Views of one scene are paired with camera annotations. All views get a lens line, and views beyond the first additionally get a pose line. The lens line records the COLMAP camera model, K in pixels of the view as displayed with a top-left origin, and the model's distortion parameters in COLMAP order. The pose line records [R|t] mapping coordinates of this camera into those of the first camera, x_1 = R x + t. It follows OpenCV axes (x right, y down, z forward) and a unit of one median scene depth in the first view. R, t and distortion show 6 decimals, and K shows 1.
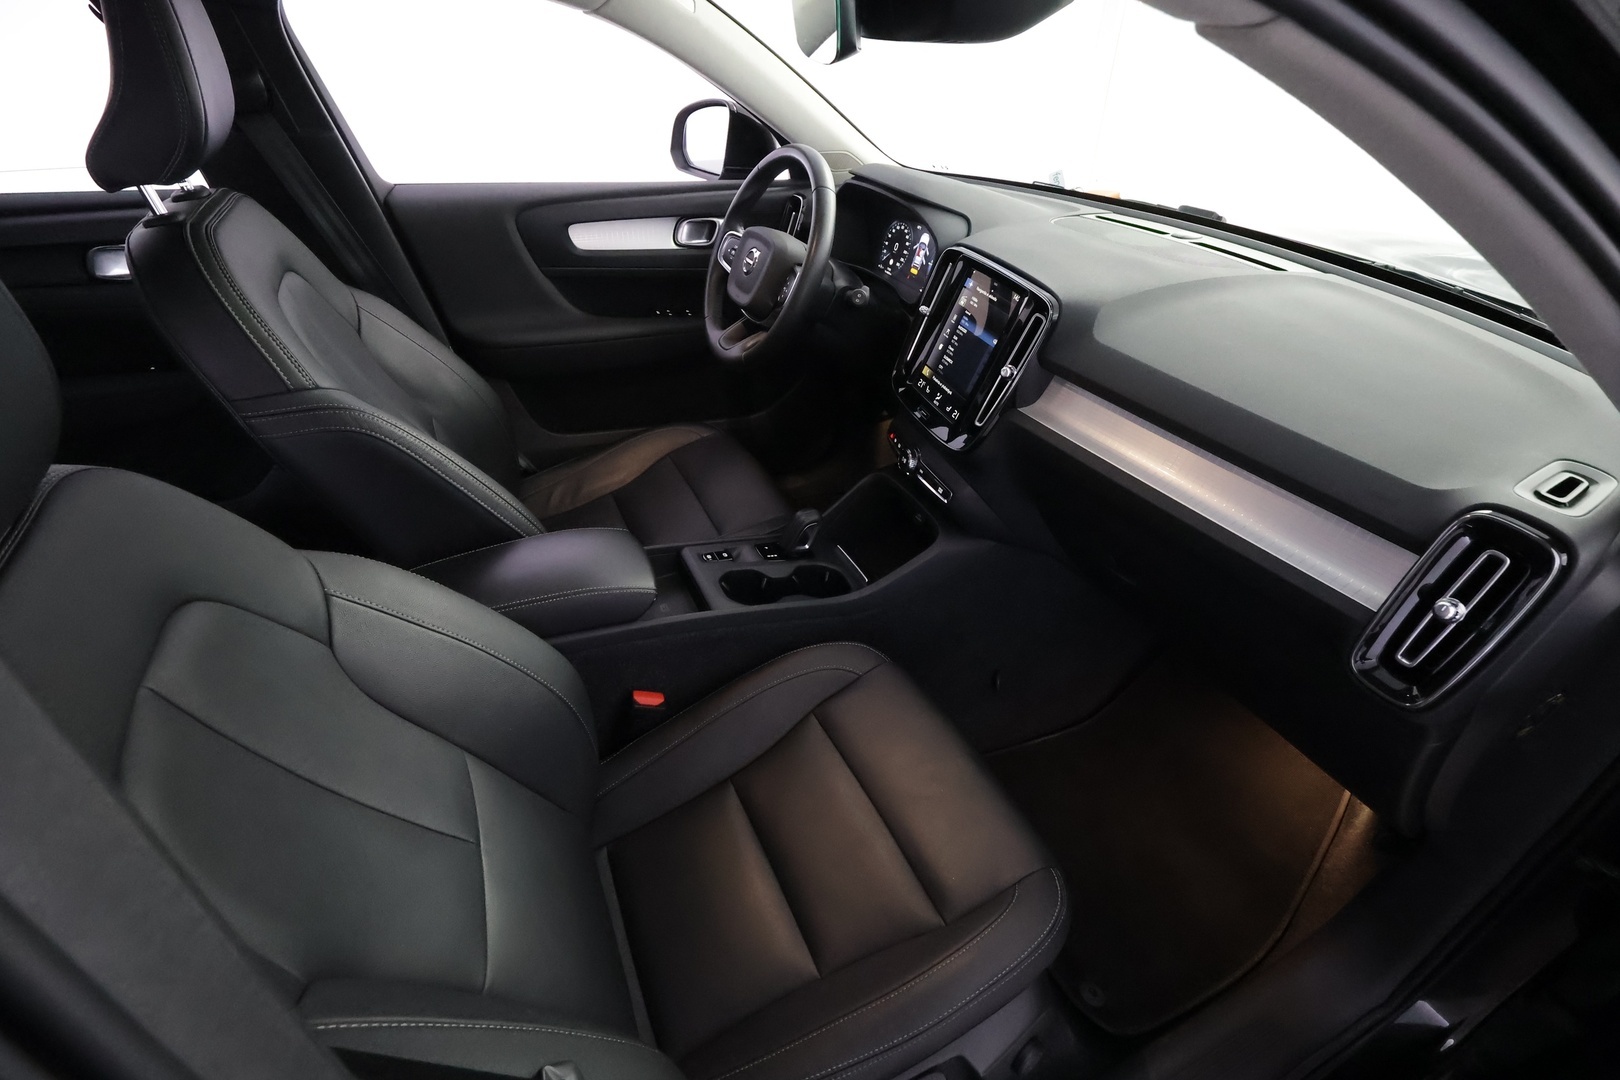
lens RADIAL K [[760.3, 0, 813.6], [0, 760.3, 540.3], [0, 0, 1]] dist [0.001728, 0.000403]
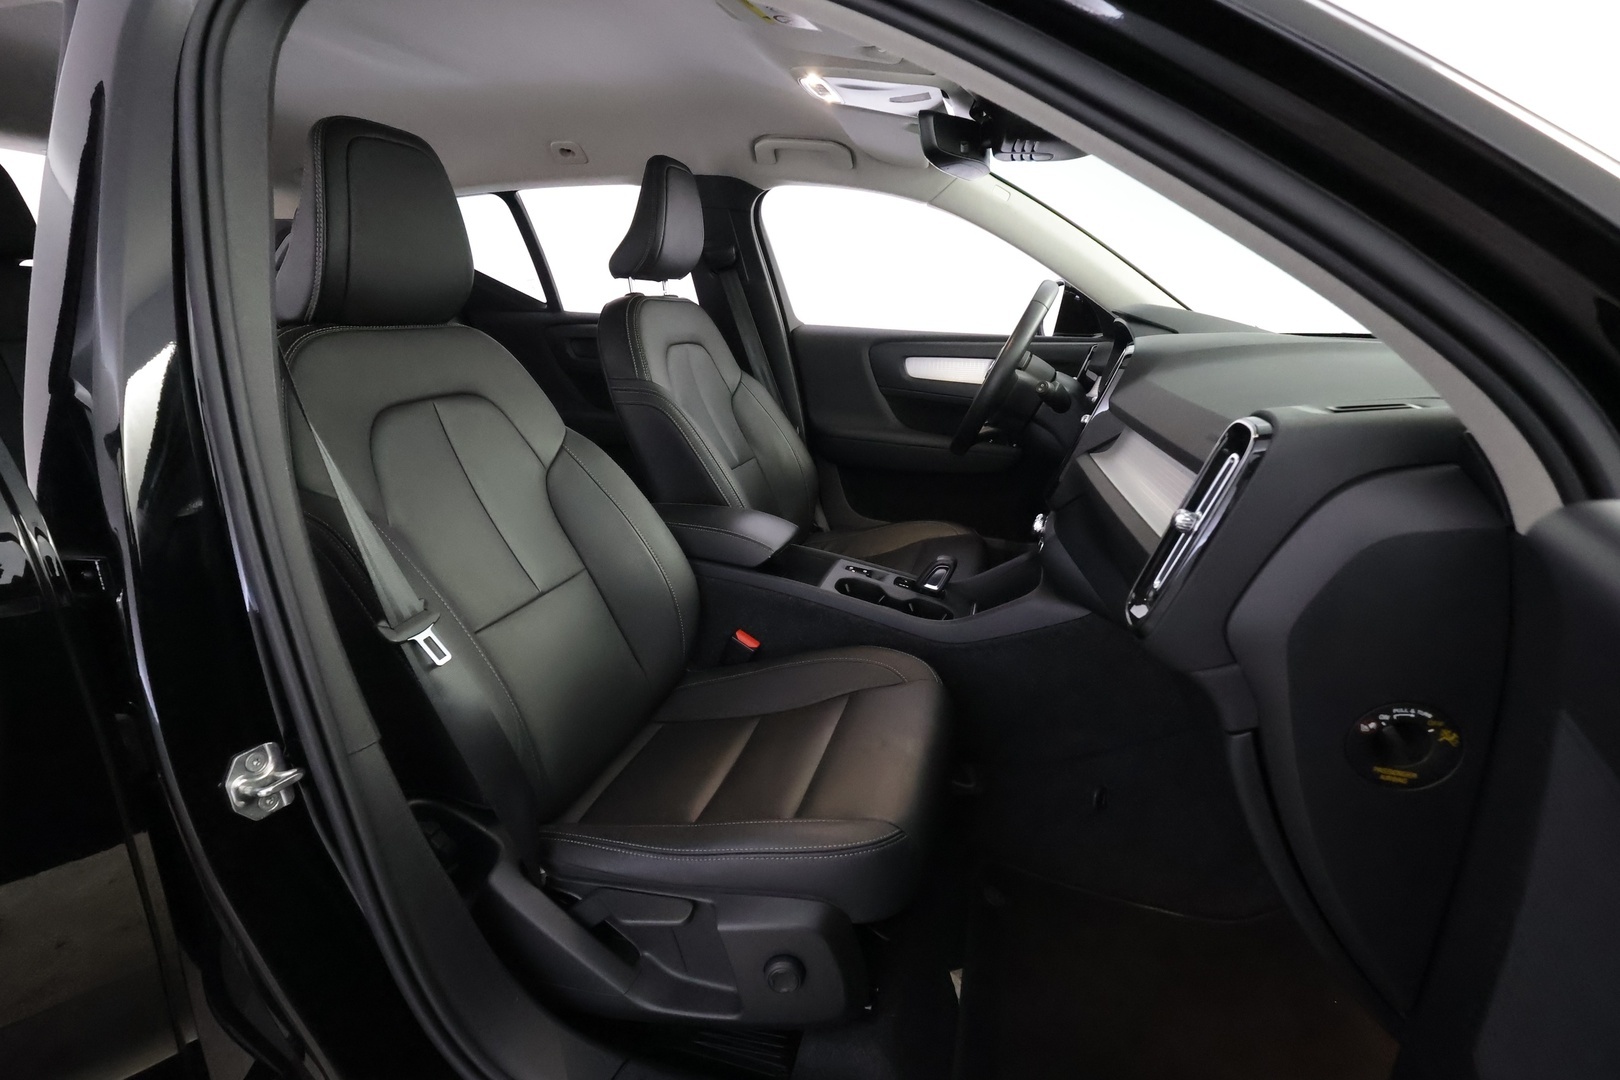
lens RADIAL K [[770.2, 0, 802.4], [0, 770.2, 540.3], [0, 0, 1]] dist [-0.003824, -0.000167]
pose [[0.750728, 0.174454, -0.637160, 0.569719], [-0.374537, 0.906906, -0.192985, 0.245786], [0.544178, 0.383519, 0.746179, 0.044119]]
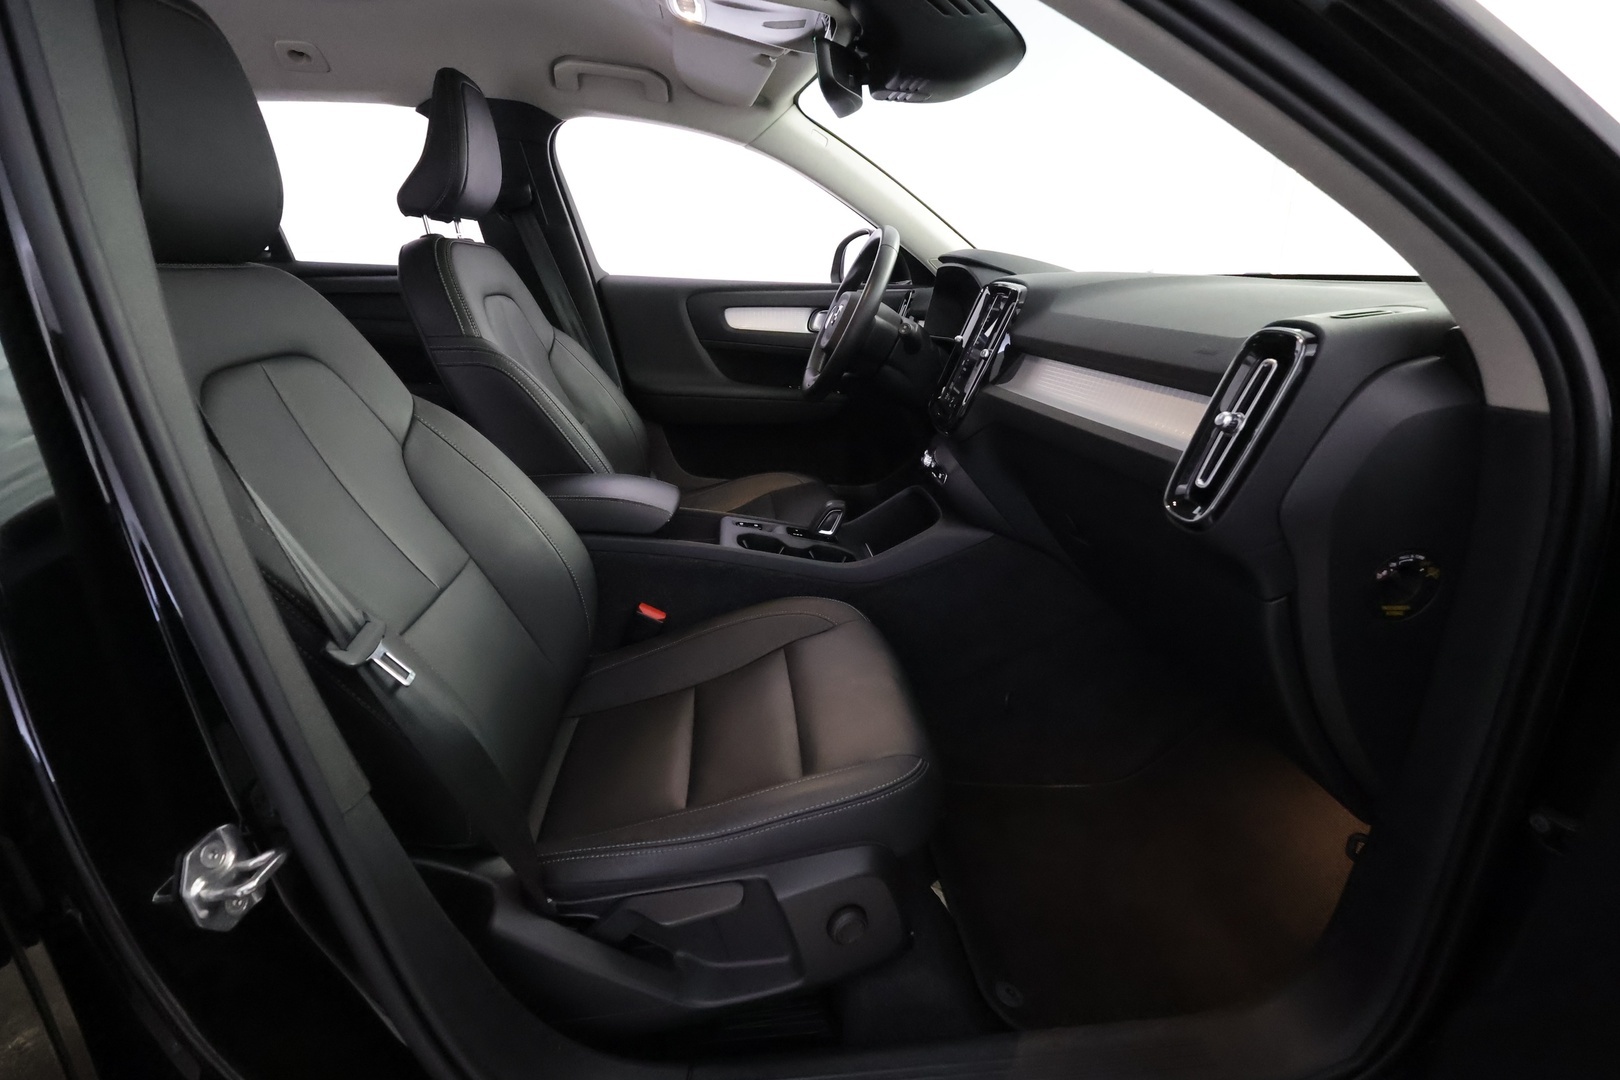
lens RADIAL K [[769.4, 0, 816.9], [0, 769.4, 541.6], [0, 0, 1]] dist [-0.000525, 0.000157]
pose [[0.941863, 0.095641, -0.322098, 0.351959], [-0.181741, 0.951308, -0.248964, 0.321359], [0.282604, 0.293029, 0.913383, -0.027612]]
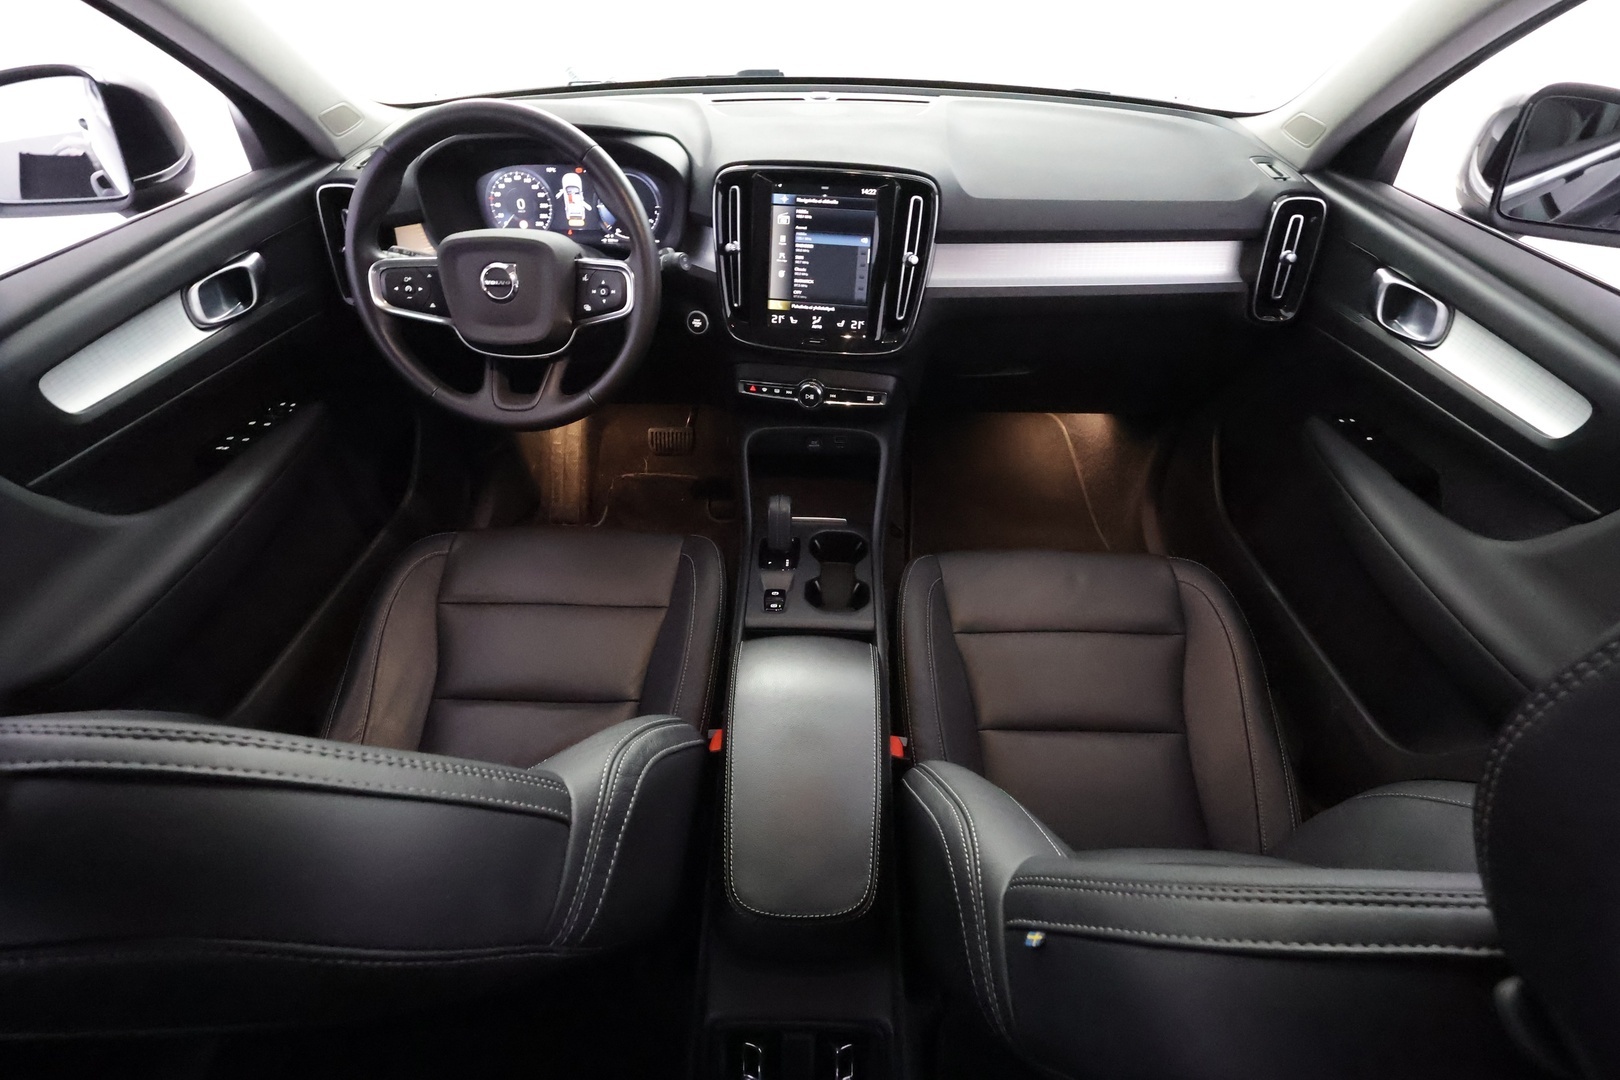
lens RADIAL K [[760.3, 0, 813.6], [0, 760.3, 540.3], [0, 0, 1]] dist [0.001728, 0.000403]
pose [[0.439240, -0.618690, 0.651376, -0.621363], [0.516053, 0.767267, 0.380777, -0.332026], [-0.735362, 0.168892, 0.656291, 0.397448]]
